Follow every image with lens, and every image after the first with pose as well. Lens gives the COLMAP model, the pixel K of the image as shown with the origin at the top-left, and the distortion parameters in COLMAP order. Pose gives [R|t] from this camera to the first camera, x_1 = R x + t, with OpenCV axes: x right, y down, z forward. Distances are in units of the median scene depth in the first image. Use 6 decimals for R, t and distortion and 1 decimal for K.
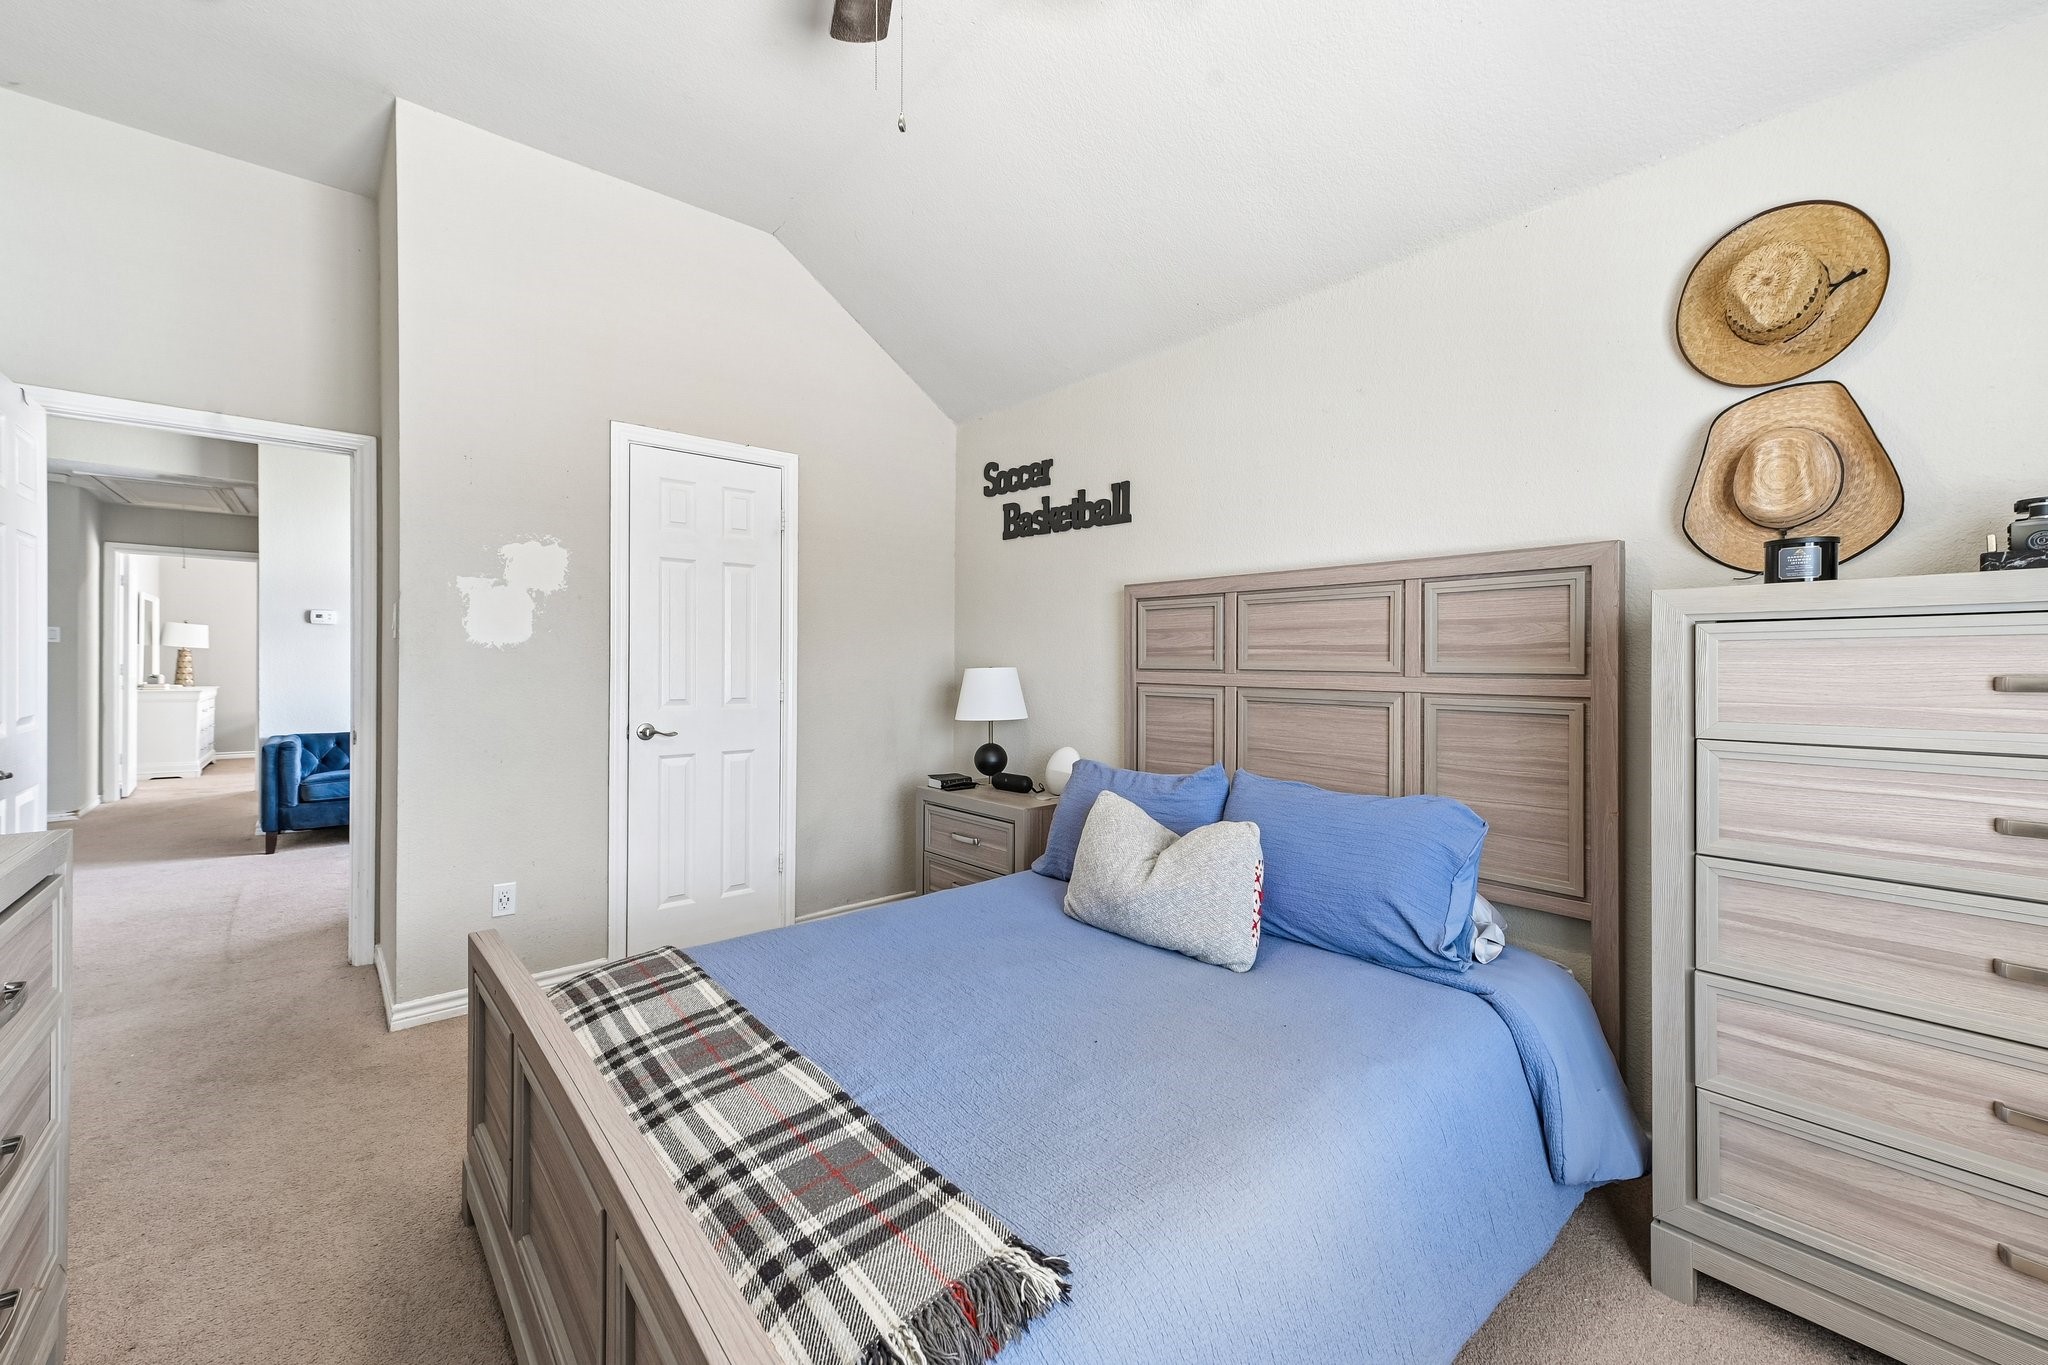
lens RADIAL K [[811.0, 0, 1023.2], [0, 811.0, 646.0], [0, 0, 1]] dist [0.002589, 0.000247]
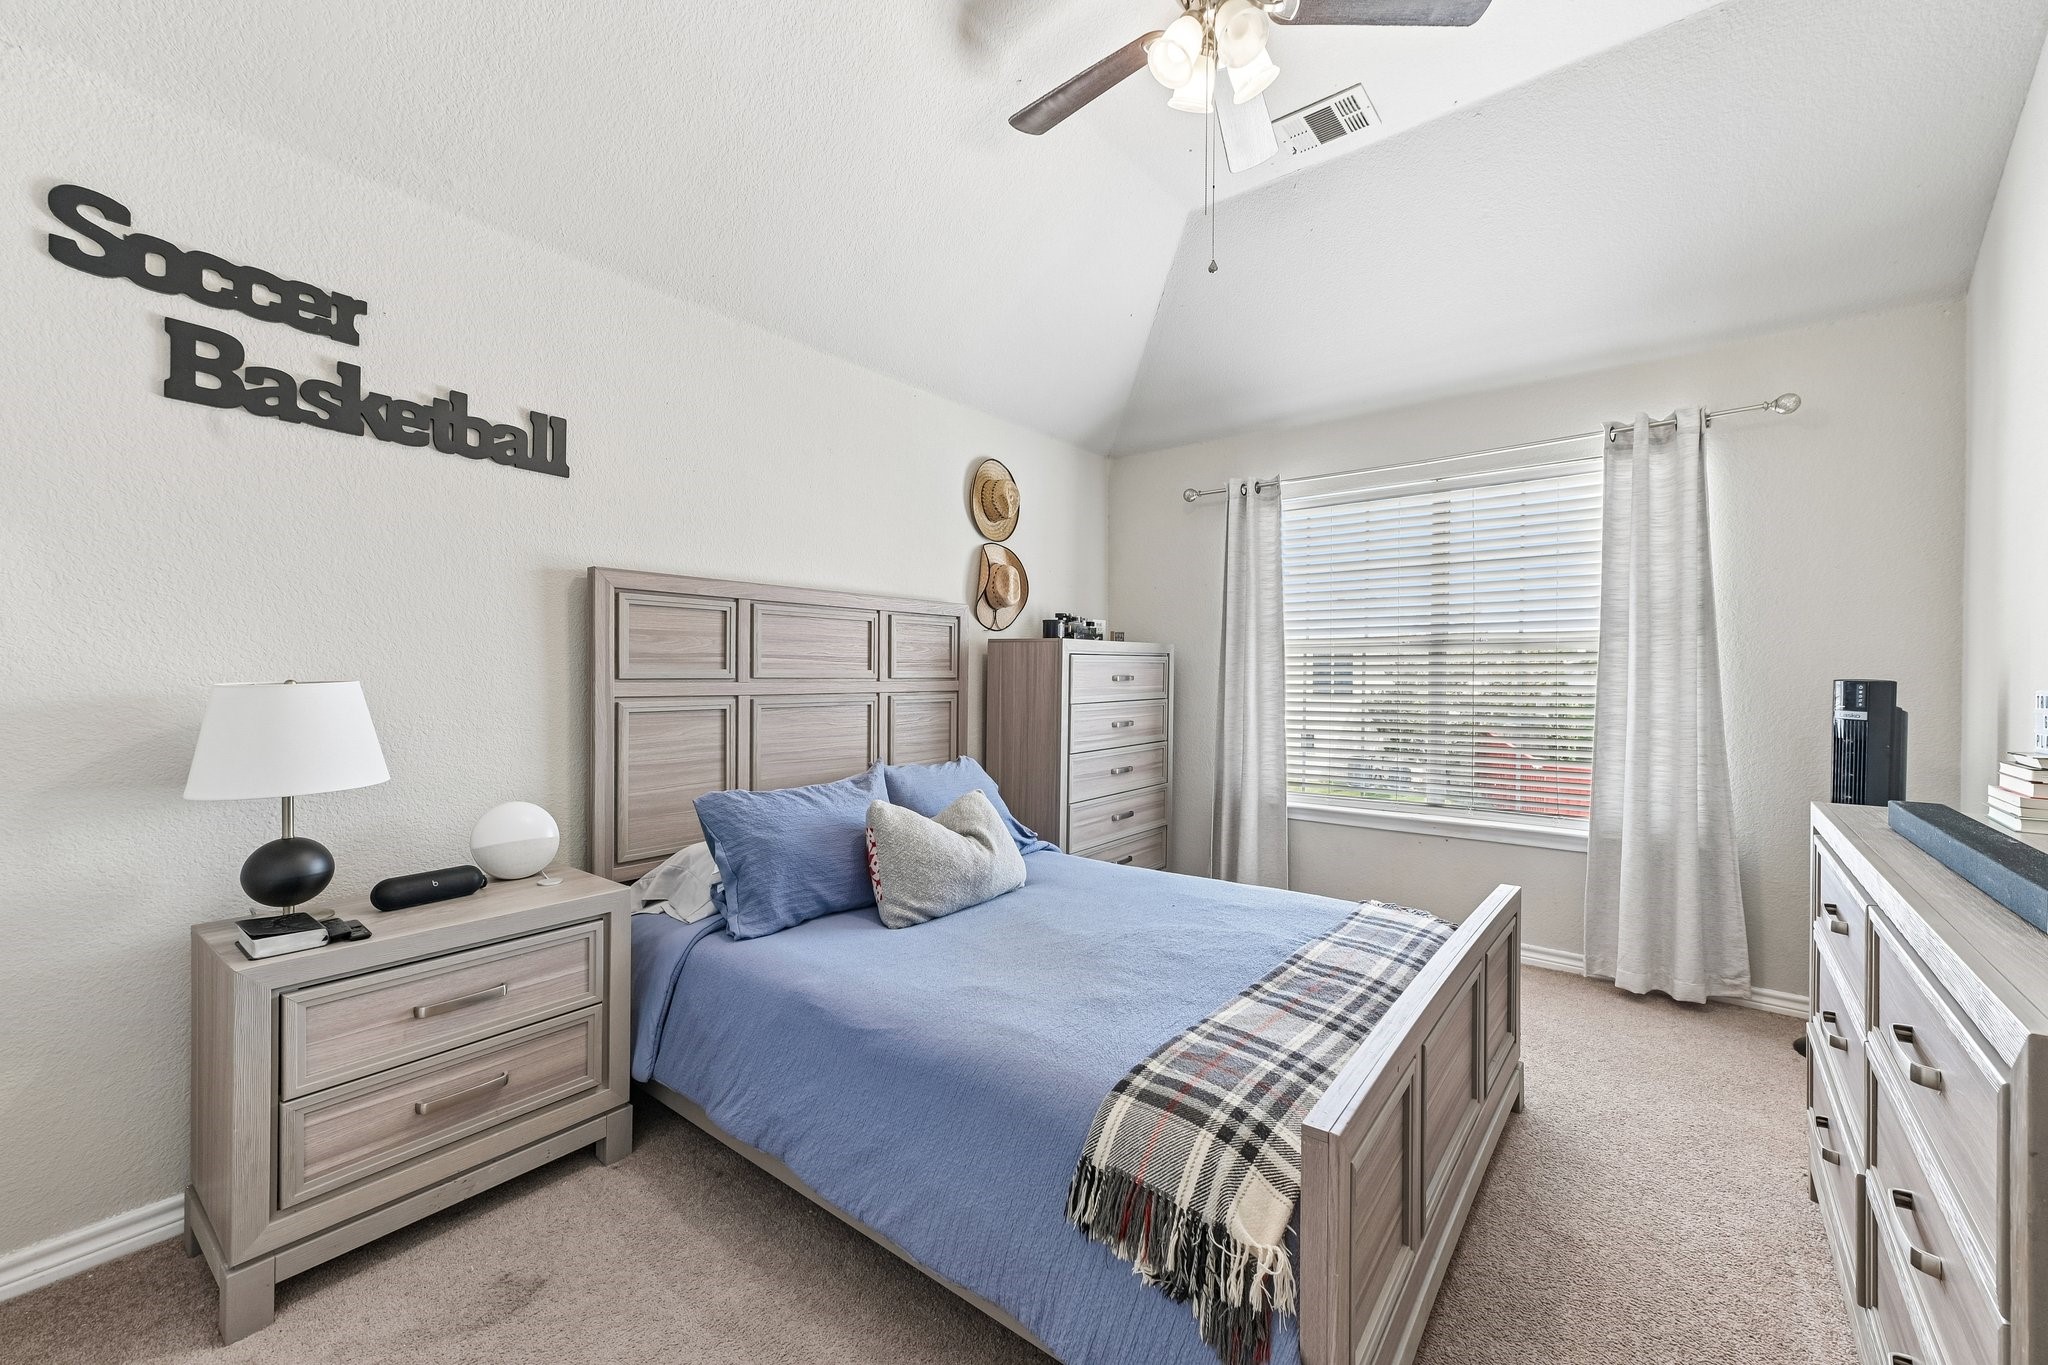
lens RADIAL K [[818.1, 0, 1025.7], [0, 818.1, 667.9], [0, 0, 1]] dist [0.011600, 0.000182]
pose [[-0.186227, -0.002841, 0.982503, -0.648889], [-0.025716, 0.999667, -0.001984, 0.008335], [-0.982170, -0.025635, -0.186238, 0.709865]]
